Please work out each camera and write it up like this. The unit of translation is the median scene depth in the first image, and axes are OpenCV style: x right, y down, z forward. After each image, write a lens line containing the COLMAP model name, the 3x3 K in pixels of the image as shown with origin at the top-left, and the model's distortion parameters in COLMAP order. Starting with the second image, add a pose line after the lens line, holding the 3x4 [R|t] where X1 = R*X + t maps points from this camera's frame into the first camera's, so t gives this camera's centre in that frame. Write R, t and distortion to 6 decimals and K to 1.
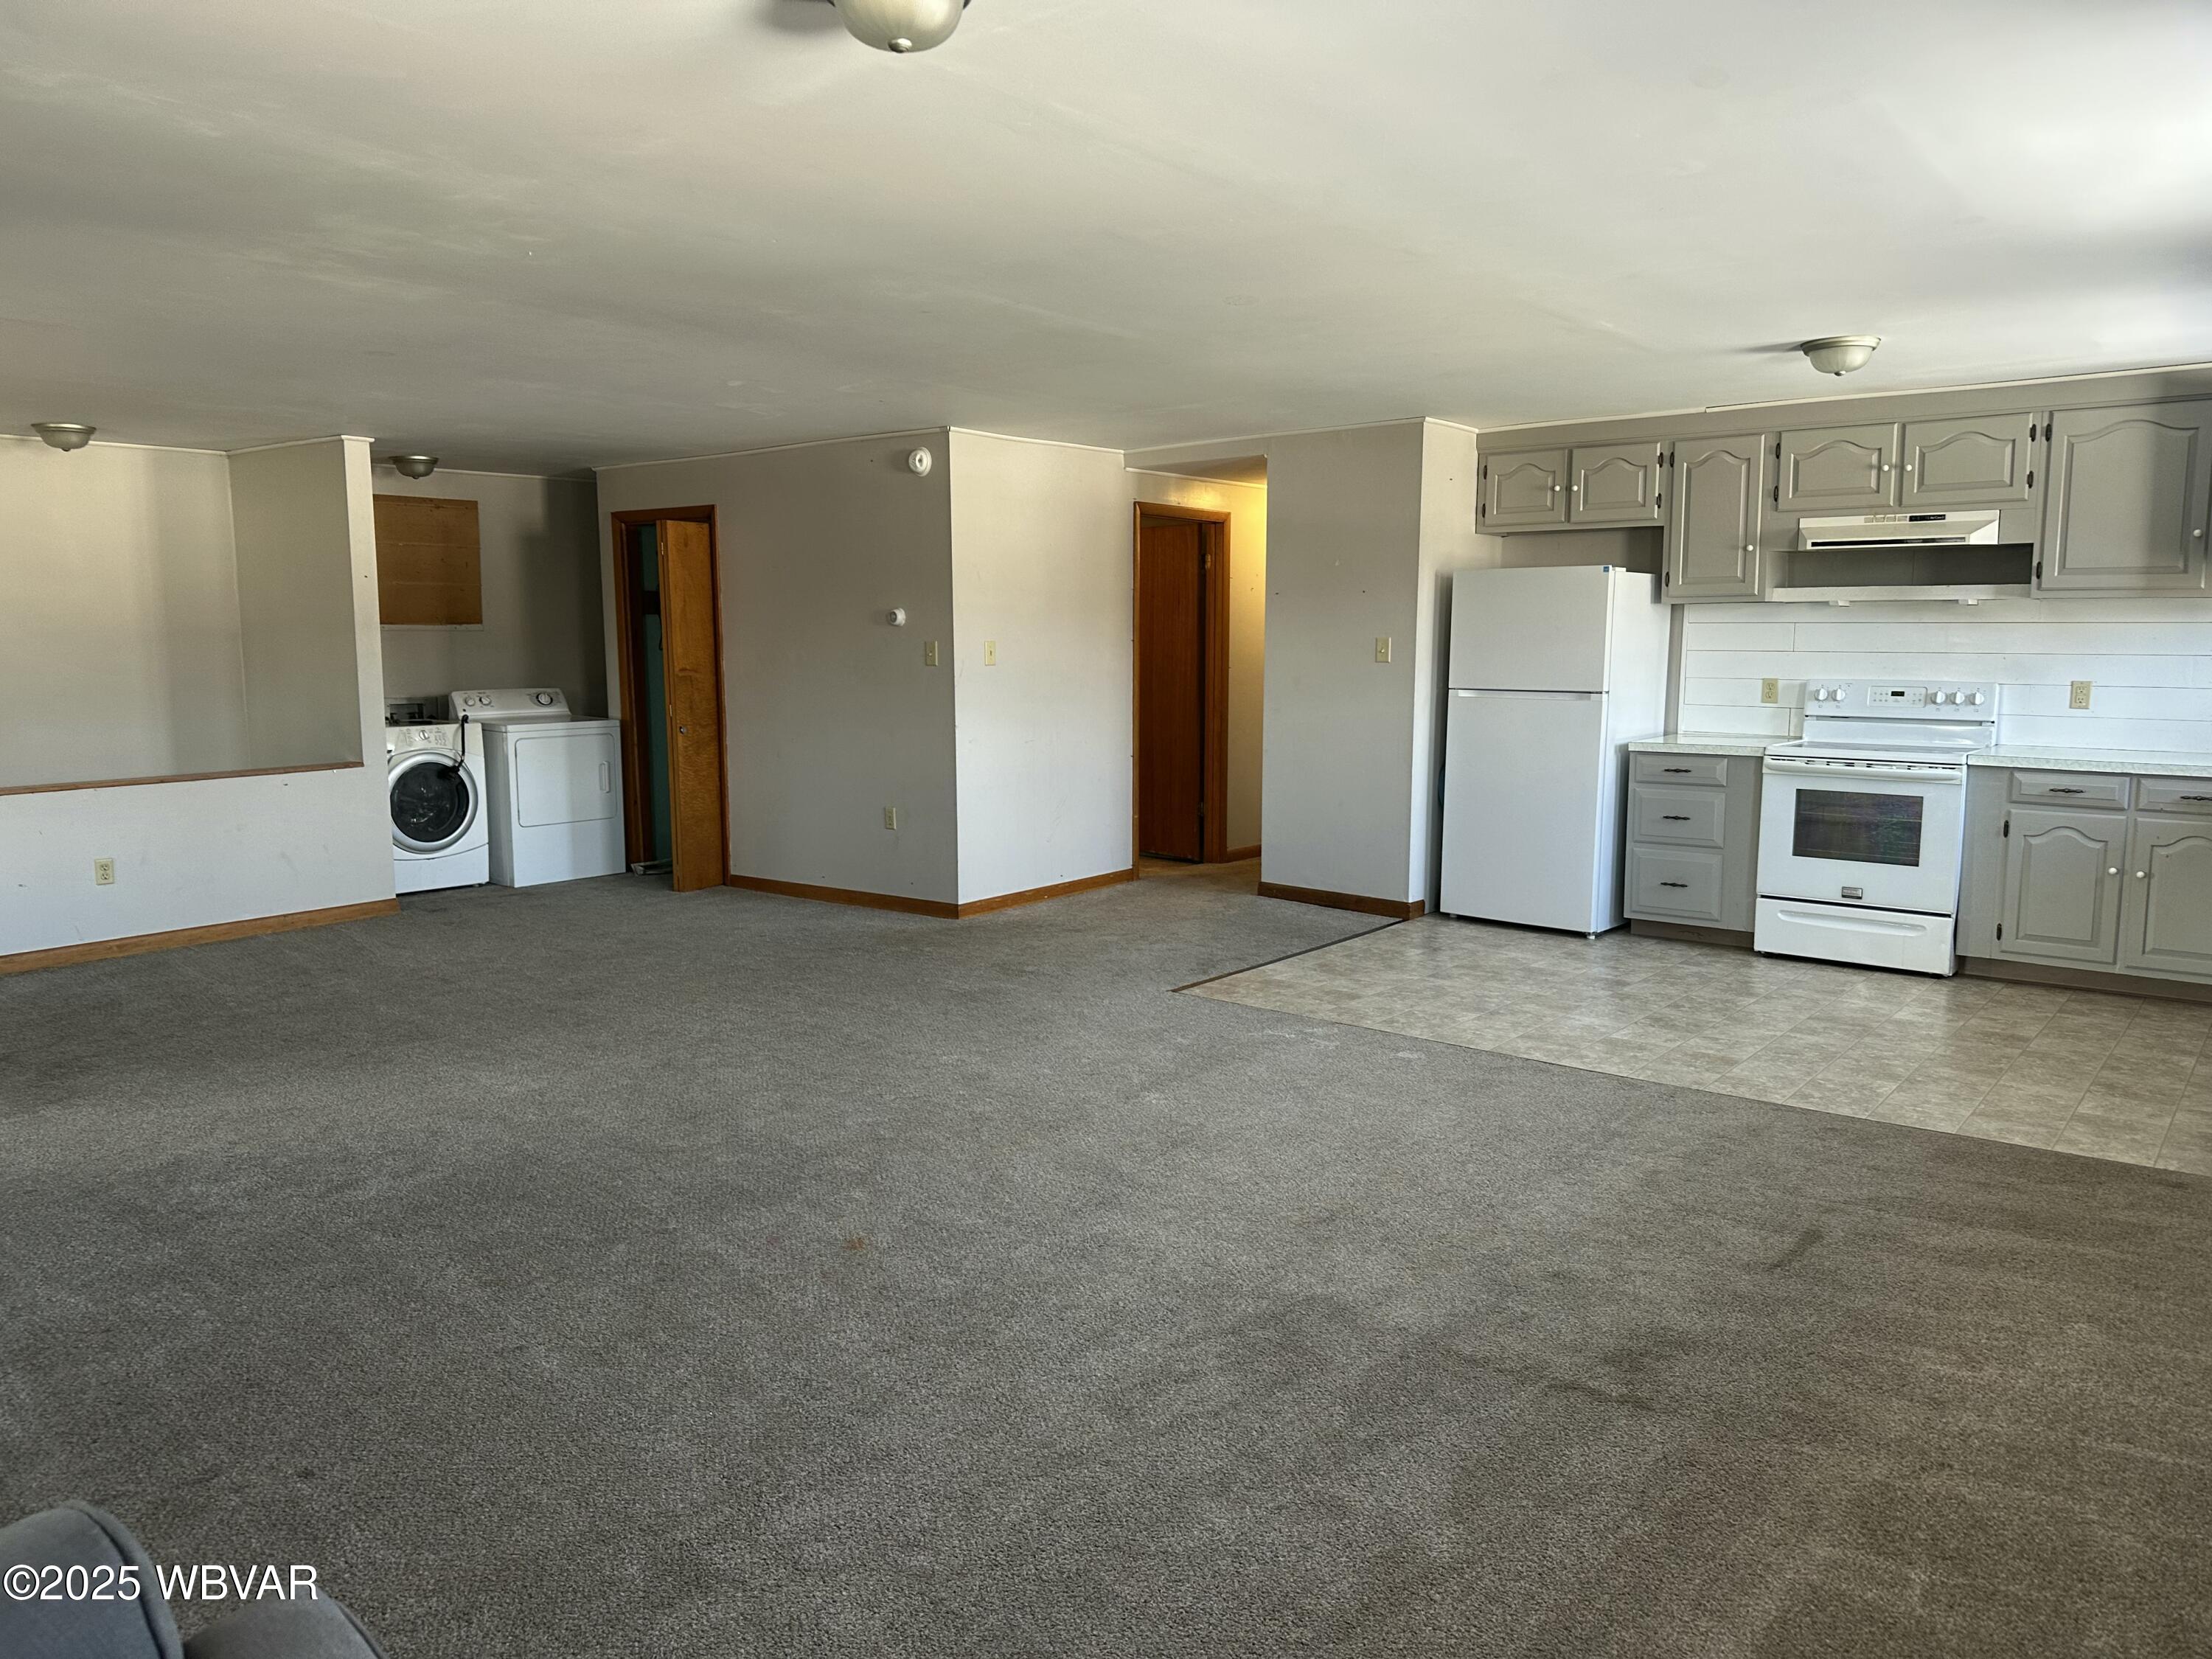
lens RADIAL K [[1560.4, 0, 1106.0], [0, 1560.4, 829.5], [0, 0, 1]] dist [0.000591, -0.003681]
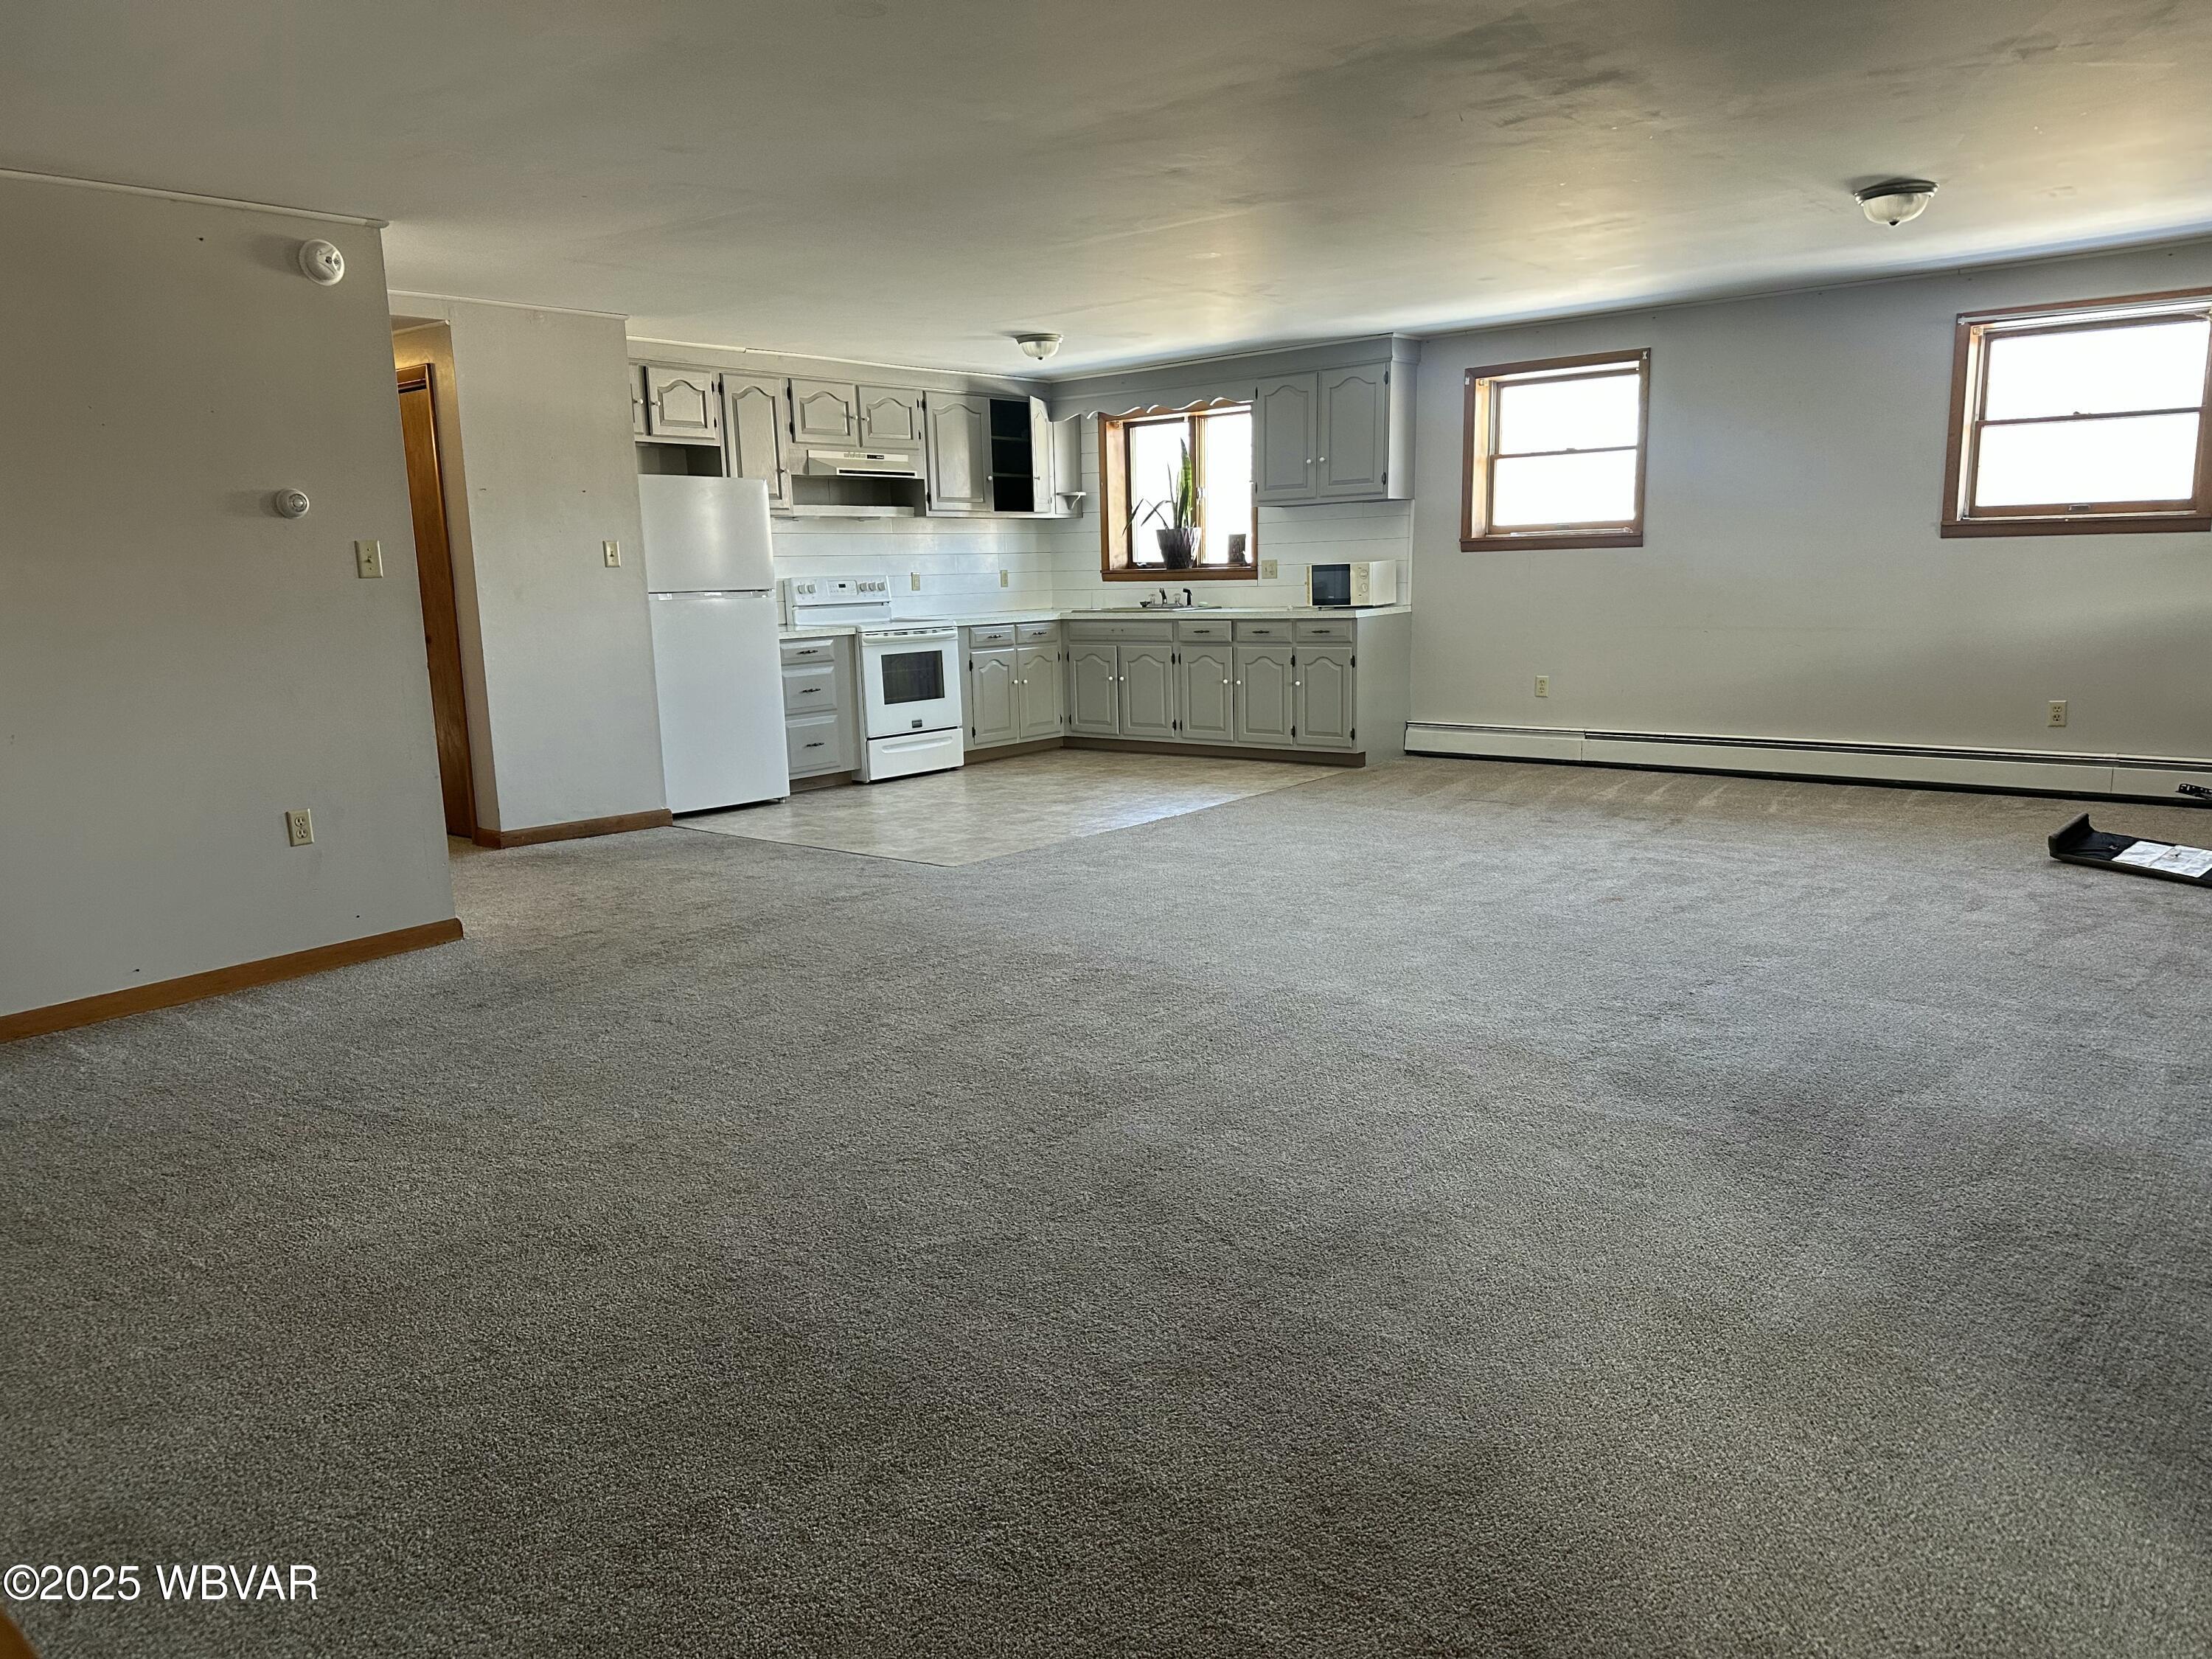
lens RADIAL K [[1560.3, 0, 1106.0], [0, 1560.3, 829.5], [0, 0, 1]] dist [0.181567, -0.000943]
pose [[0.017794, -0.176444, 0.984150, -0.929283], [0.151278, 0.973449, 0.171790, -0.083317], [-0.988331, 0.145823, 0.044014, 0.761678]]
